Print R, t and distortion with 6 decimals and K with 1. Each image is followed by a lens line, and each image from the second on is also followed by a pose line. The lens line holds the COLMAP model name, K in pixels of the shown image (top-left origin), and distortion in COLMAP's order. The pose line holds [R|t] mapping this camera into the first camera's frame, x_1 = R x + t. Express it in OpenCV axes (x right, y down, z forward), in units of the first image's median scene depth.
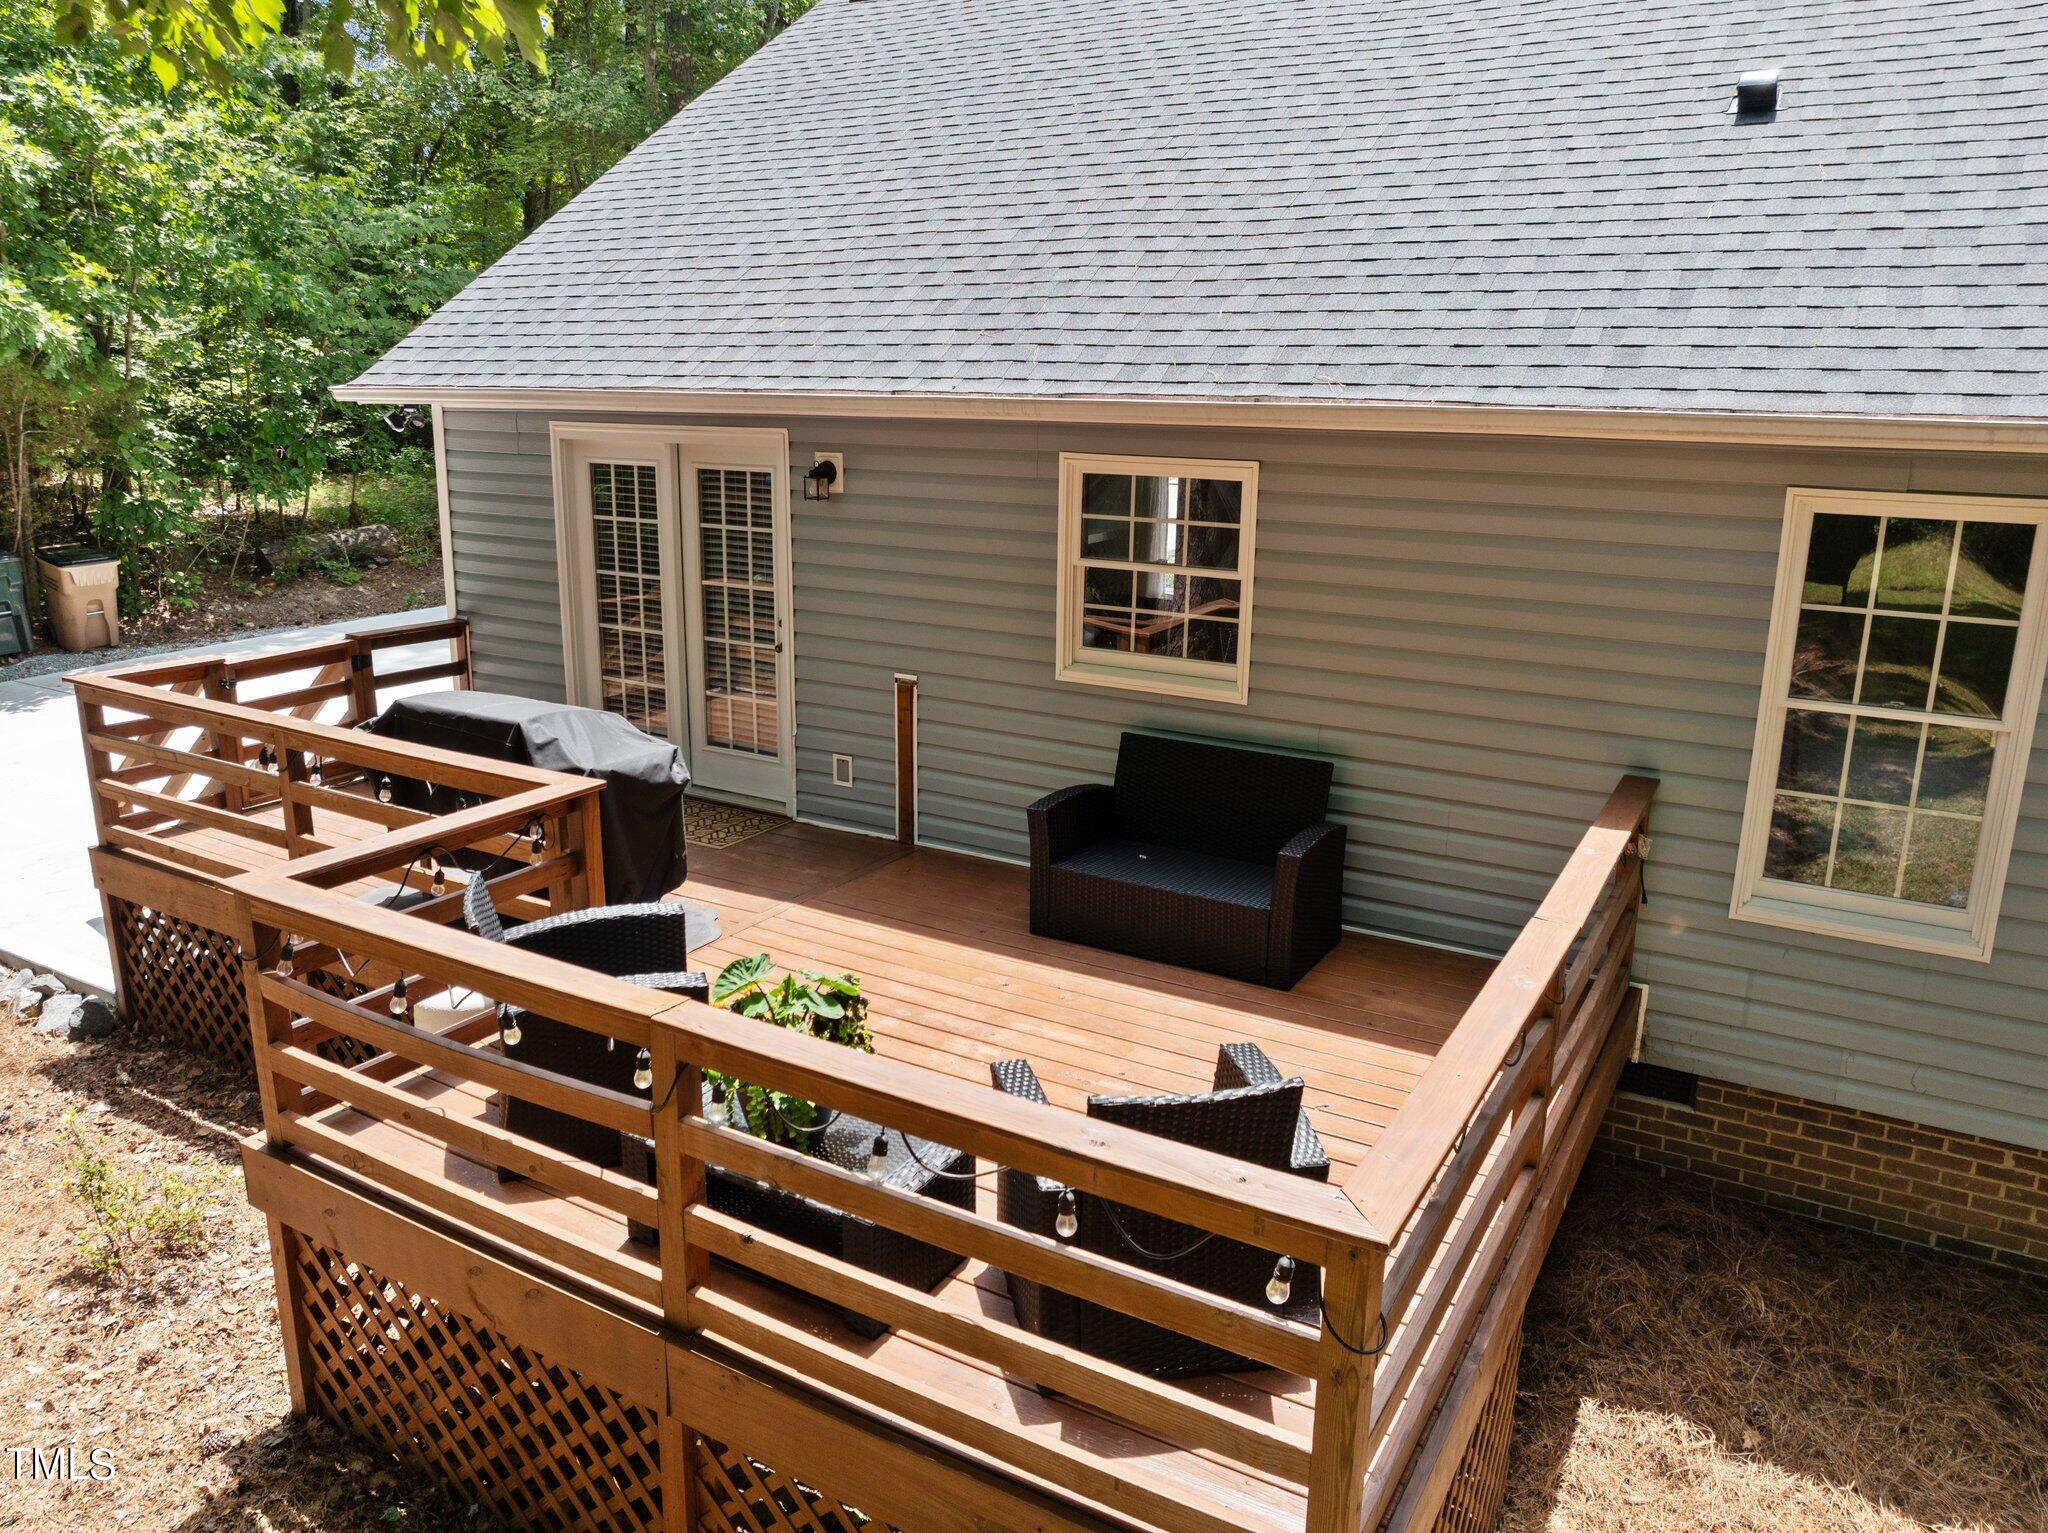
lens RADIAL K [[1460.0, 0, 1024.0], [0, 1460.0, 766.5], [0, 0, 1]] dist [-0.083214, 0.056570]
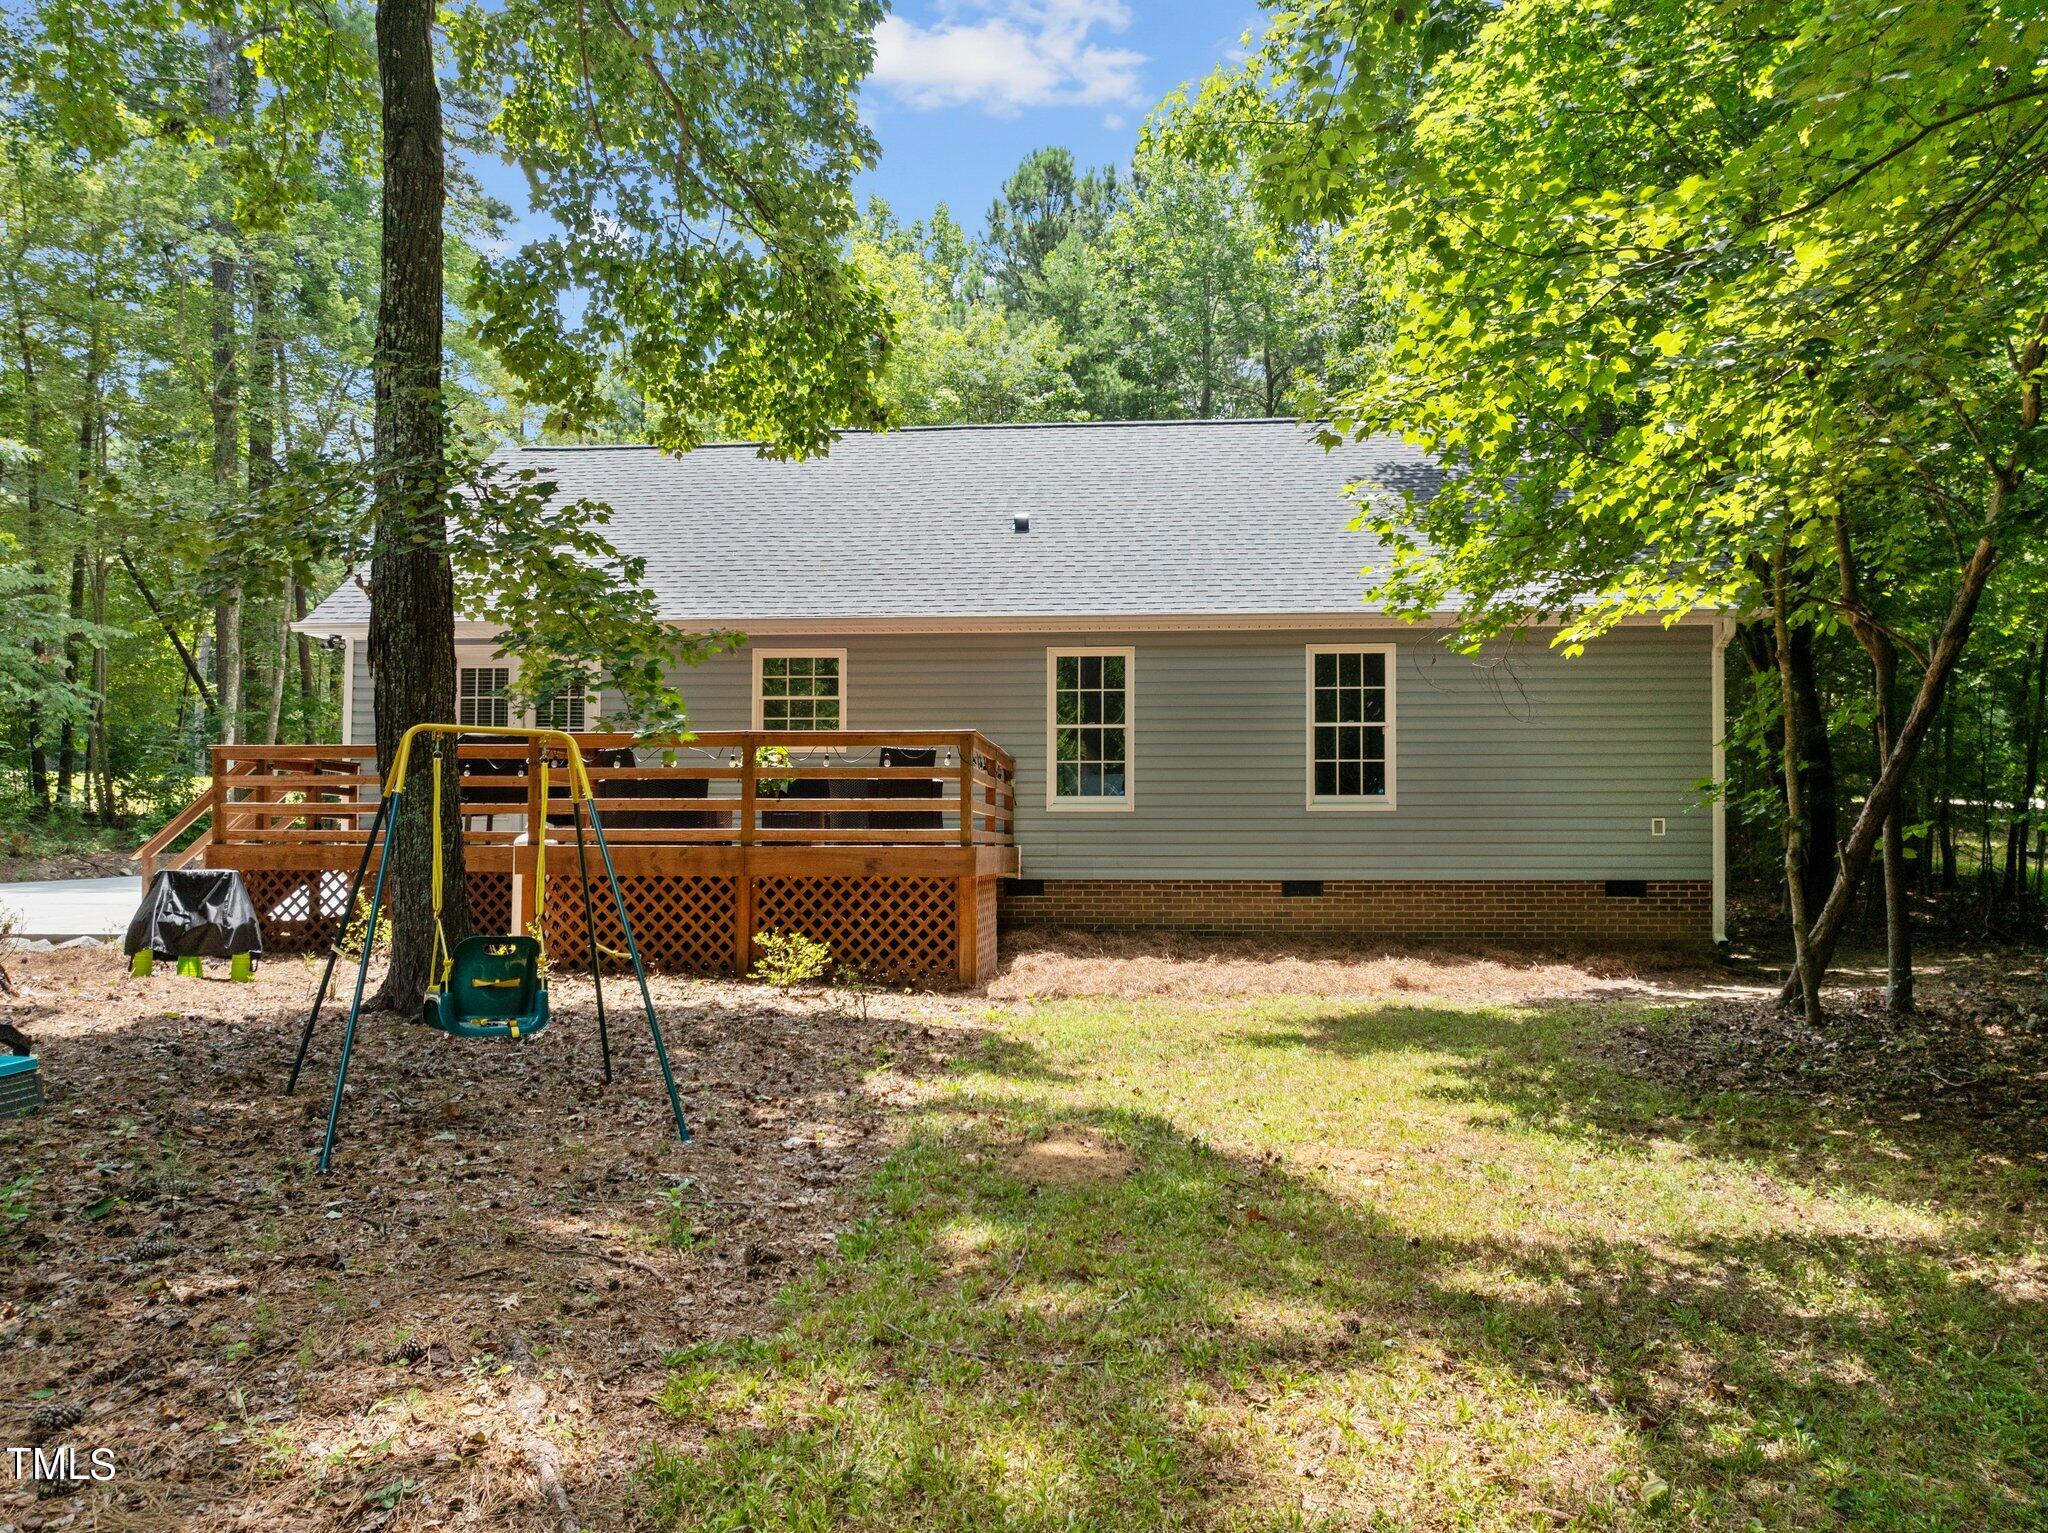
lens RADIAL K [[1441.8, 0, 1027.7], [0, 1441.8, 785.1], [0, 0, 1]] dist [-0.030645, -0.001163]
pose [[0.899769, 0.010038, 0.436251, -0.574986], [0.115701, 0.958465, -0.260688, 0.629883], [-0.420748, 0.285034, 0.861236, -1.056082]]
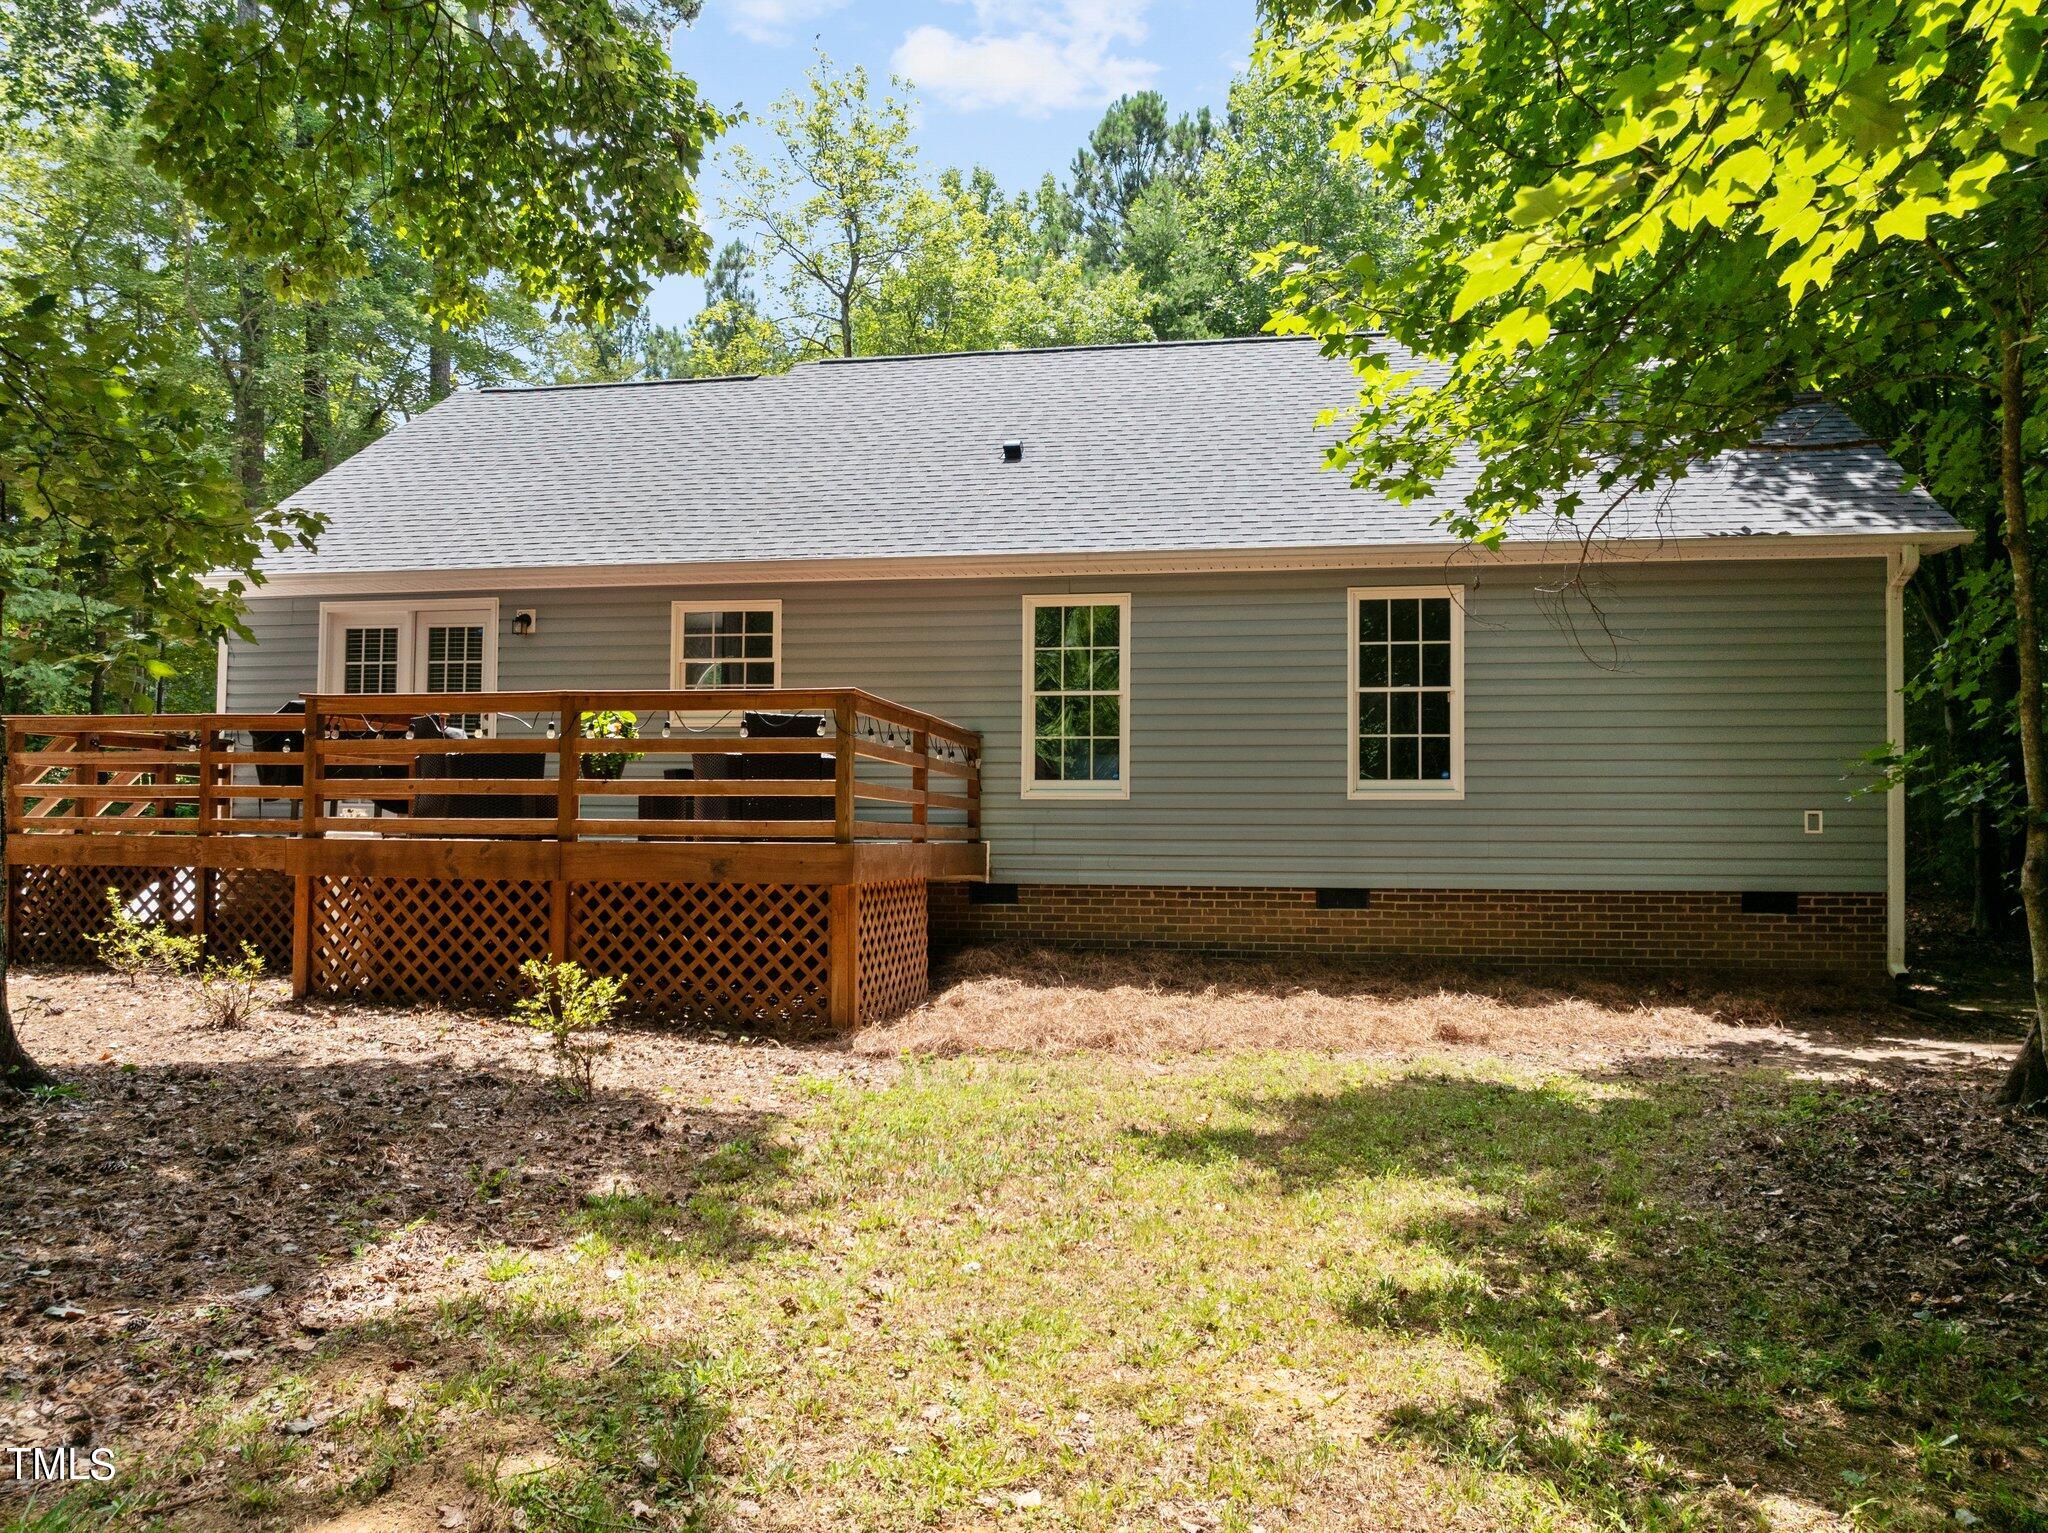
lens RADIAL K [[1452.7, 0, 1024.0], [0, 1452.7, 766.5], [0, 0, 1]] dist [-0.037537, 0.003739]
pose [[0.936086, 0.014451, 0.351473, -0.207028], [0.089098, 0.956835, -0.276637, 0.551668], [-0.340300, 0.290272, 0.894393, -0.763684]]
